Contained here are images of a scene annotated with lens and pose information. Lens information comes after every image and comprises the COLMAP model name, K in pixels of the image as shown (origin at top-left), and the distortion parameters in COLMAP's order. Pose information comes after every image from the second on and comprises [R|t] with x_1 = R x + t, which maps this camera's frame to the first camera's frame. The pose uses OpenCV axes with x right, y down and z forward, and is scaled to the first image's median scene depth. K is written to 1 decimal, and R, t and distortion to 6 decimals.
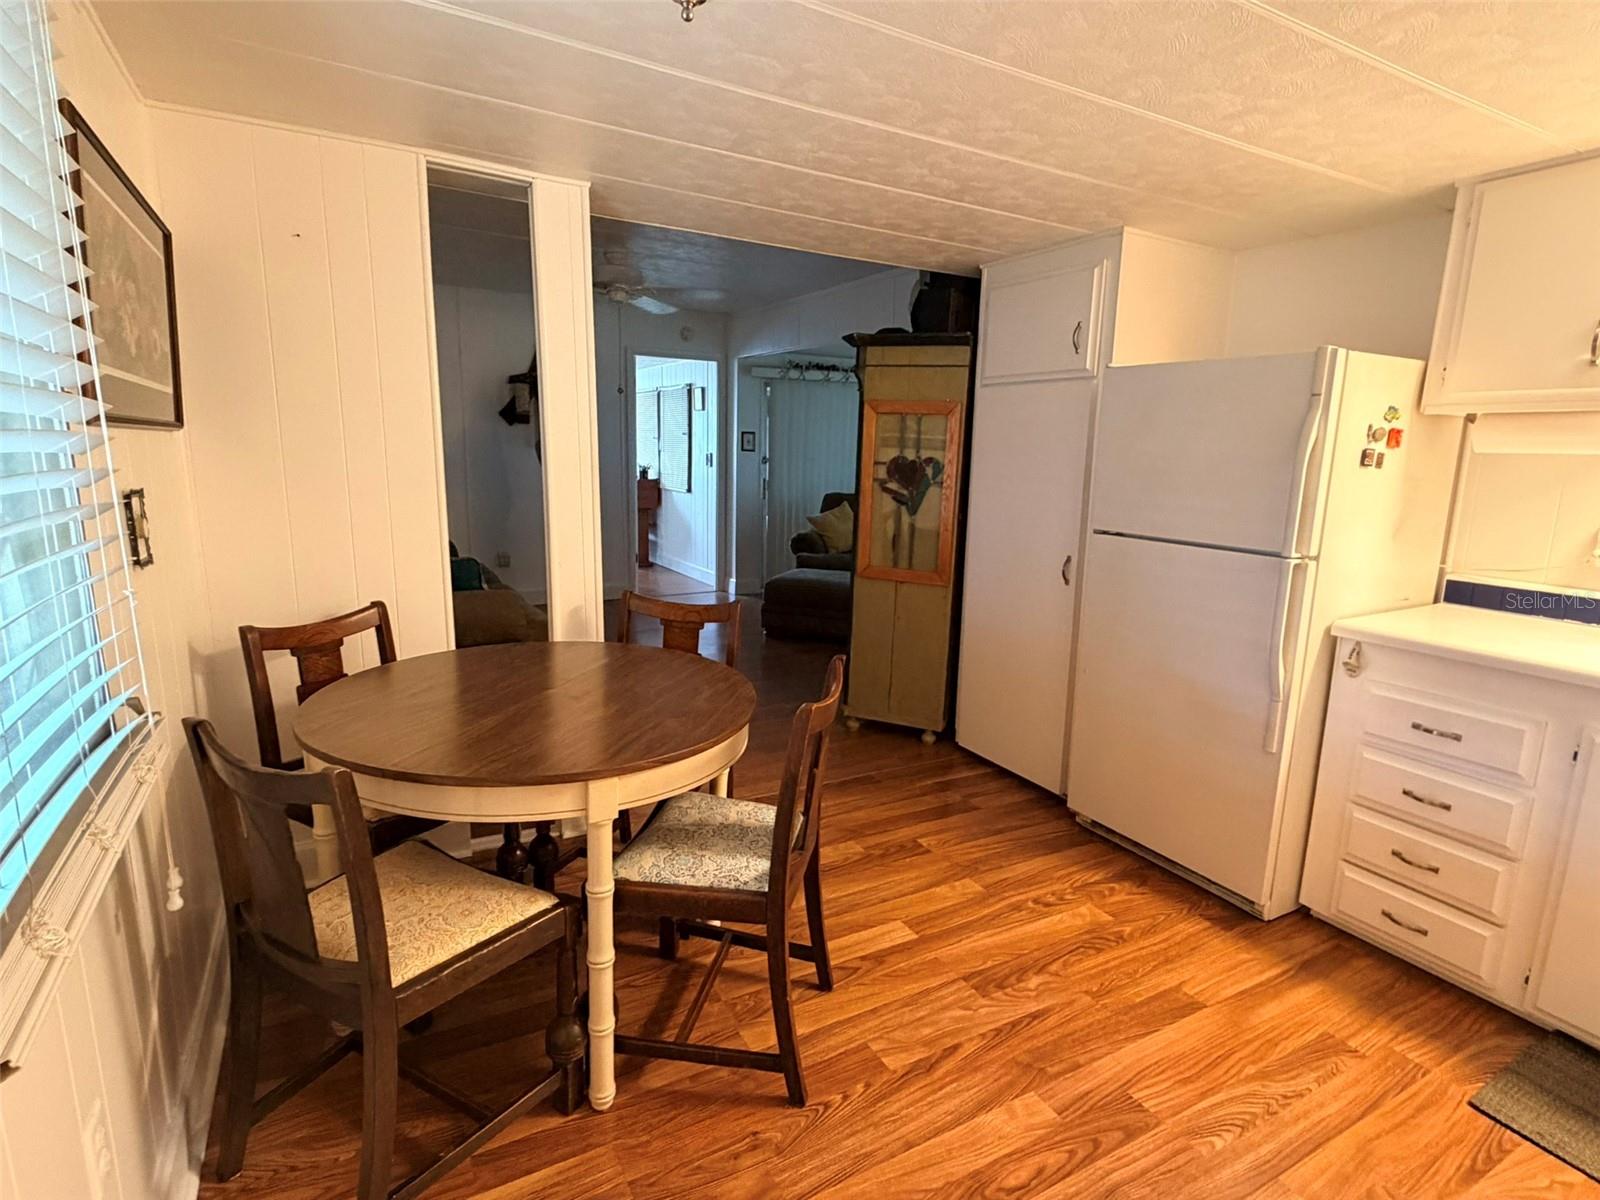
lens RADIAL K [[830.8, 0, 800.0], [0, 830.8, 600.0], [0, 0, 1]] dist [0.001187, -0.000841]
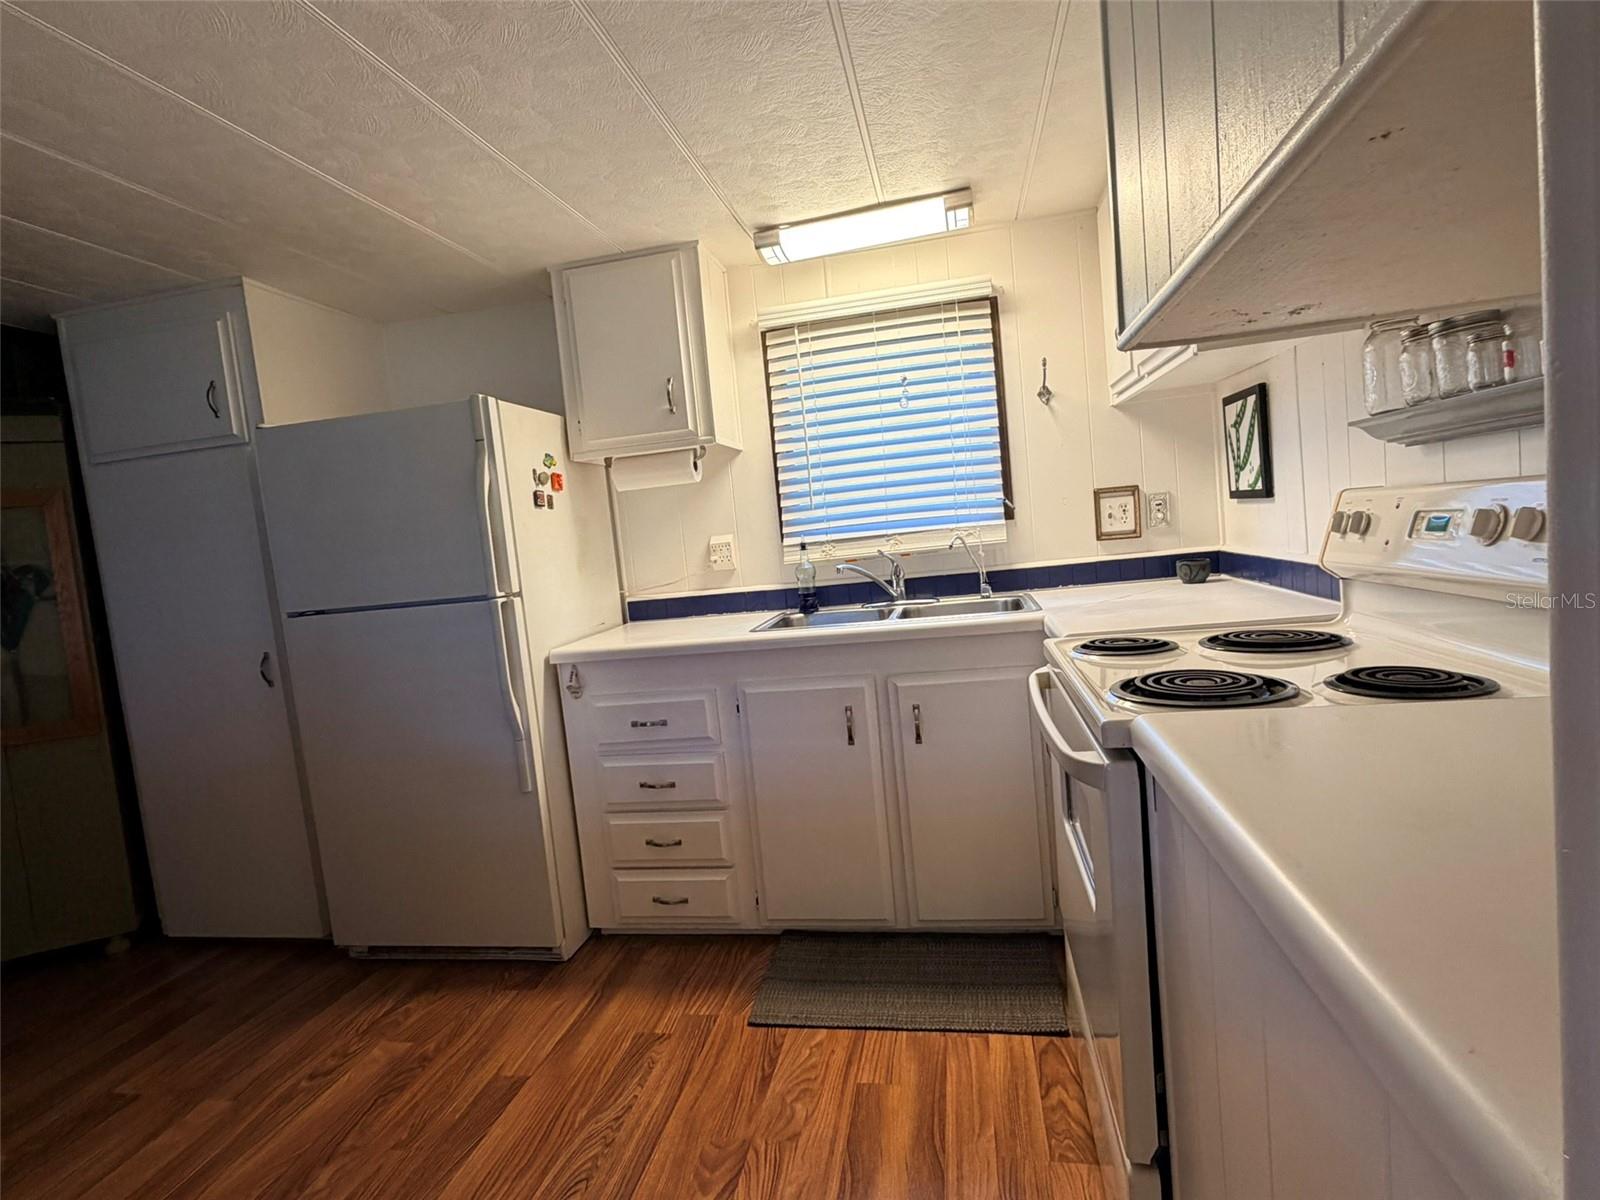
lens RADIAL K [[830.8, 0, 800.0], [0, 830.8, 600.0], [0, 0, 1]] dist [0.001187, -0.000841]
pose [[0.640543, -0.149960, 0.753137, 0.060428], [0.251305, 0.967679, -0.021056, 0.064724], [-0.725638, 0.202754, 0.657526, 0.061503]]
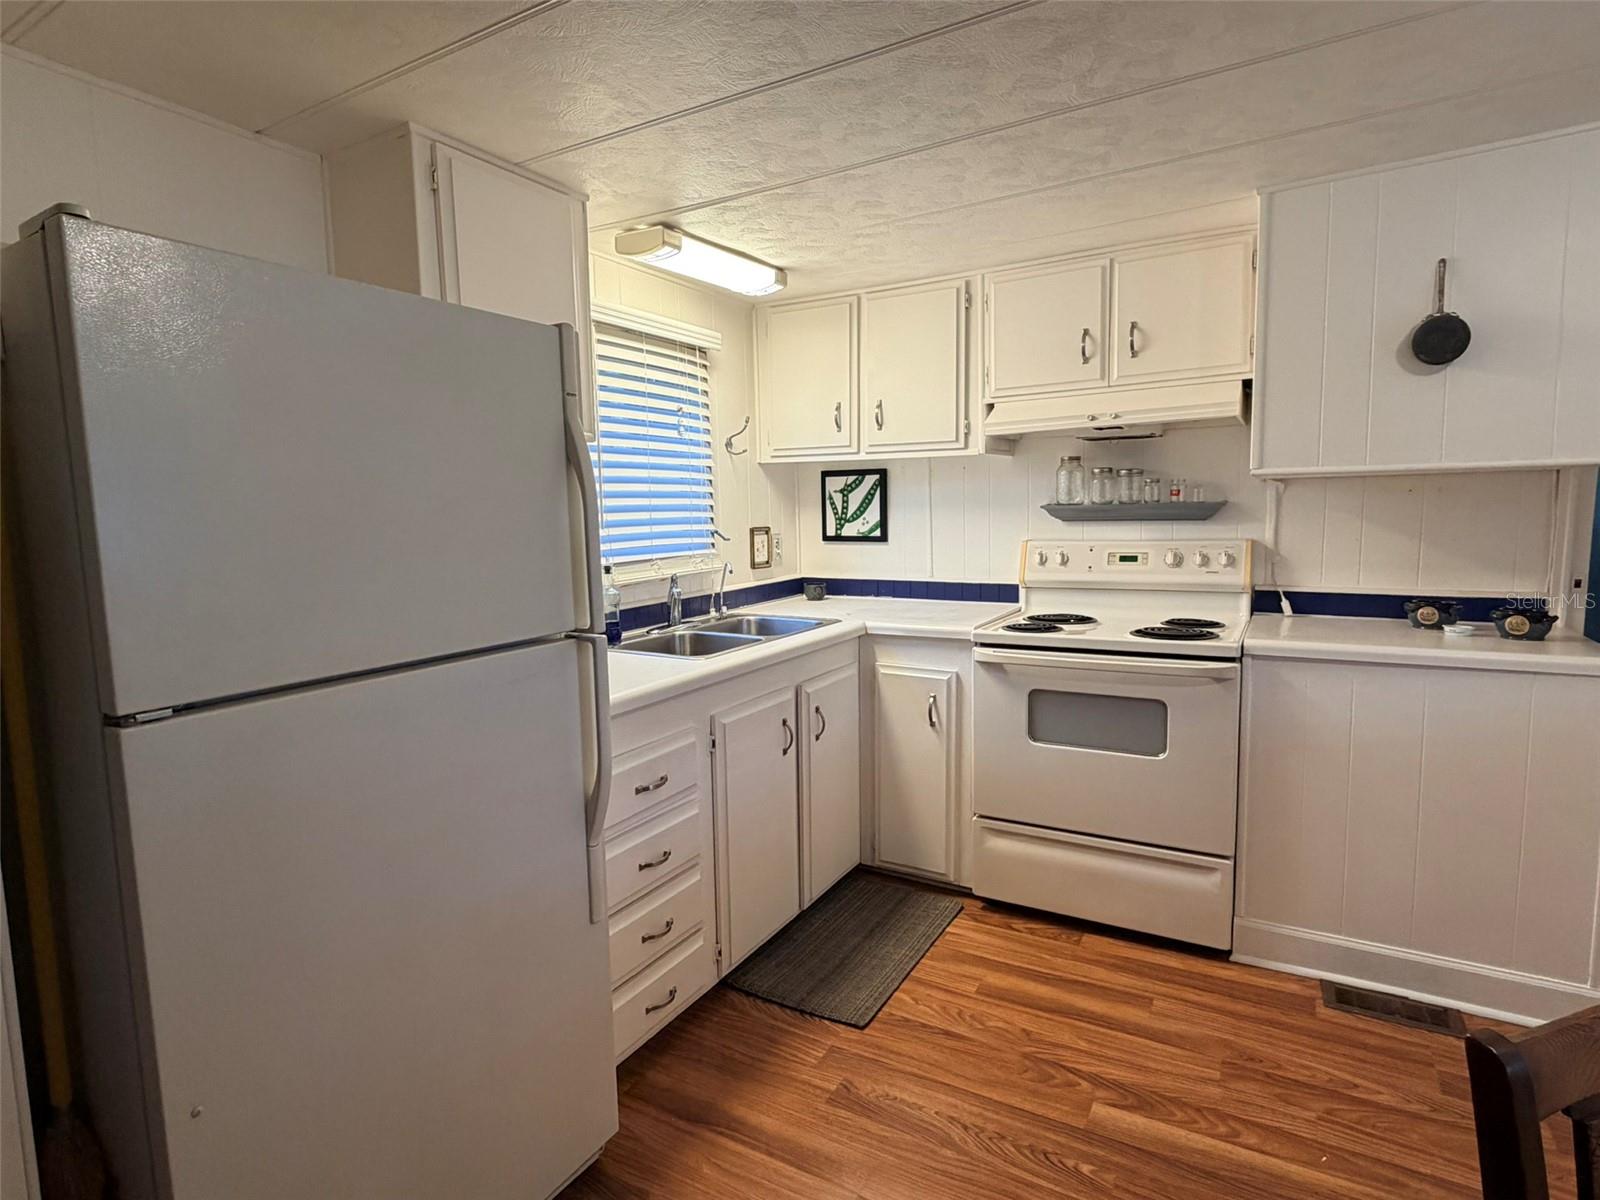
lens RADIAL K [[830.8, 0, 800.0], [0, 830.8, 600.0], [0, 0, 1]] dist [0.001187, -0.000841]
pose [[-0.504171, -0.109516, 0.856632, -0.068258], [0.169431, 0.960106, 0.222464, -0.194358], [-0.846821, 0.257299, -0.465502, 1.137463]]
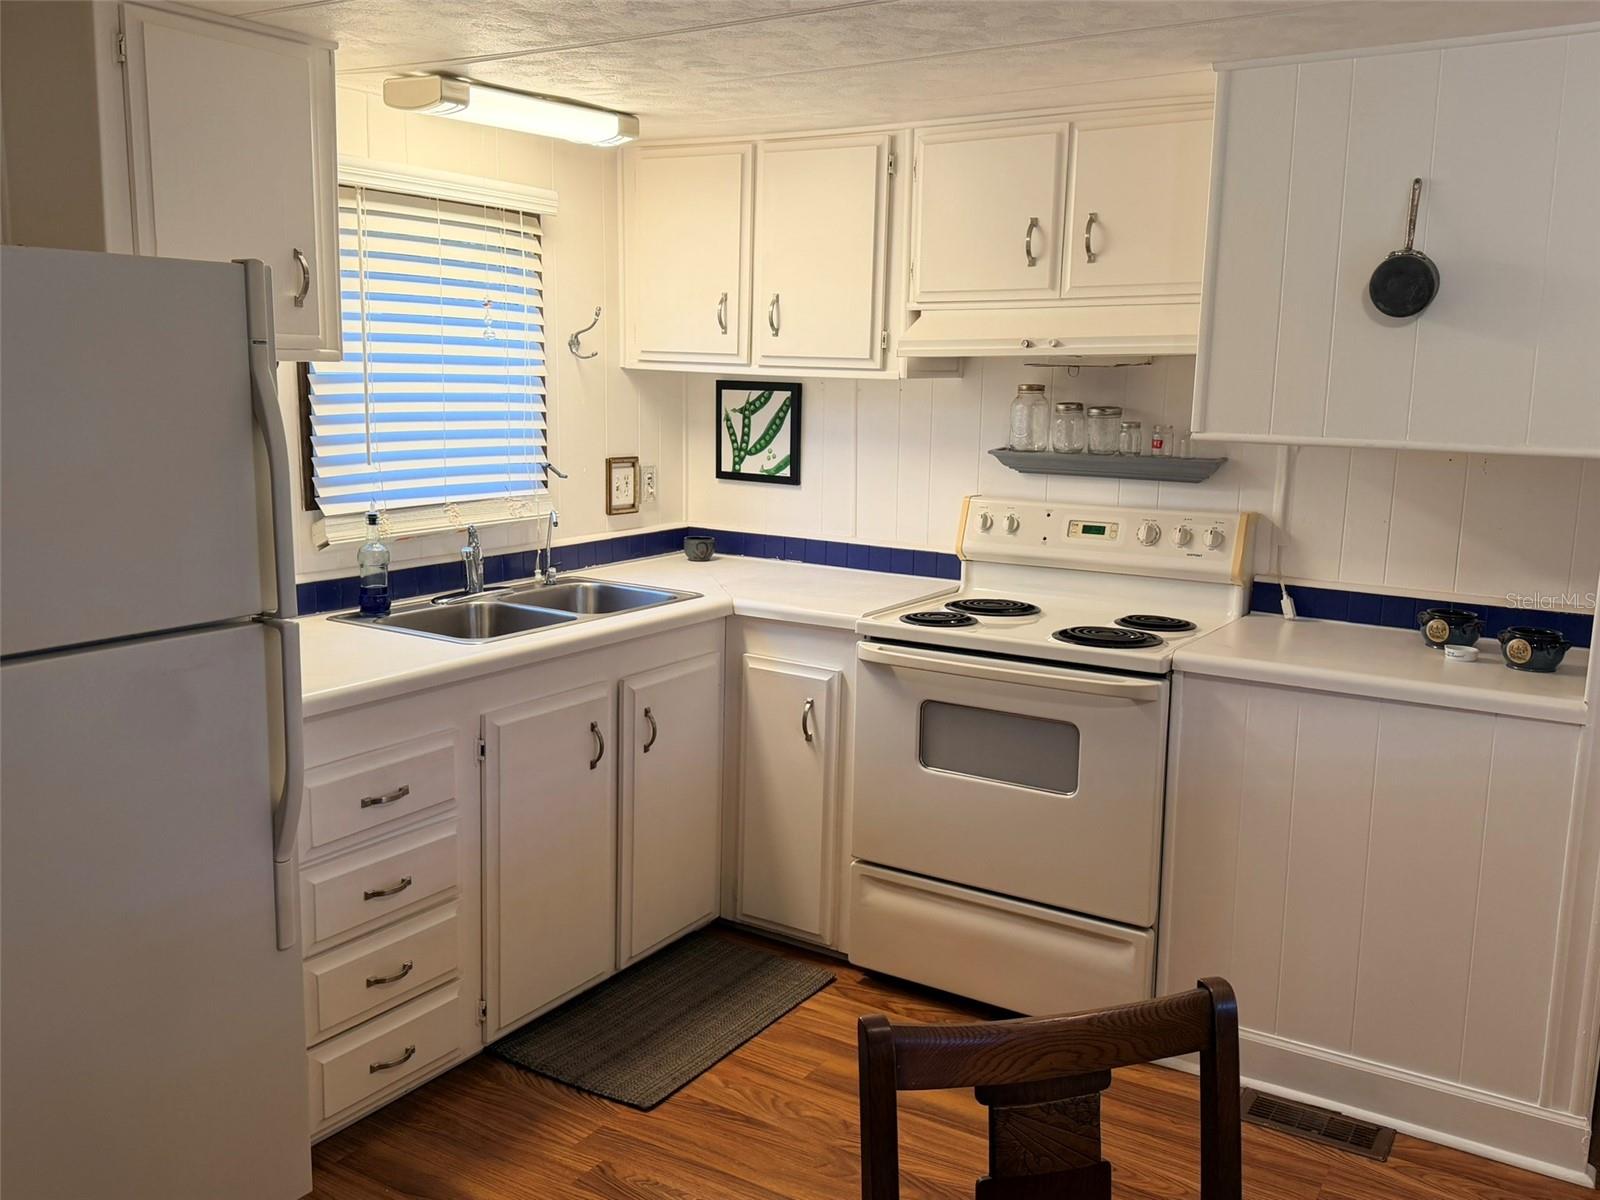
lens RADIAL K [[1348.1, 0, 808.5], [0, 1348.1, 602.2], [0, 0, 1]] dist [0.190425, -0.410768]
pose [[-0.476920, -0.181861, 0.859927, -0.406681], [0.131169, 0.952678, 0.274223, -0.272245], [-0.869104, 0.243578, -0.430497, 1.066424]]
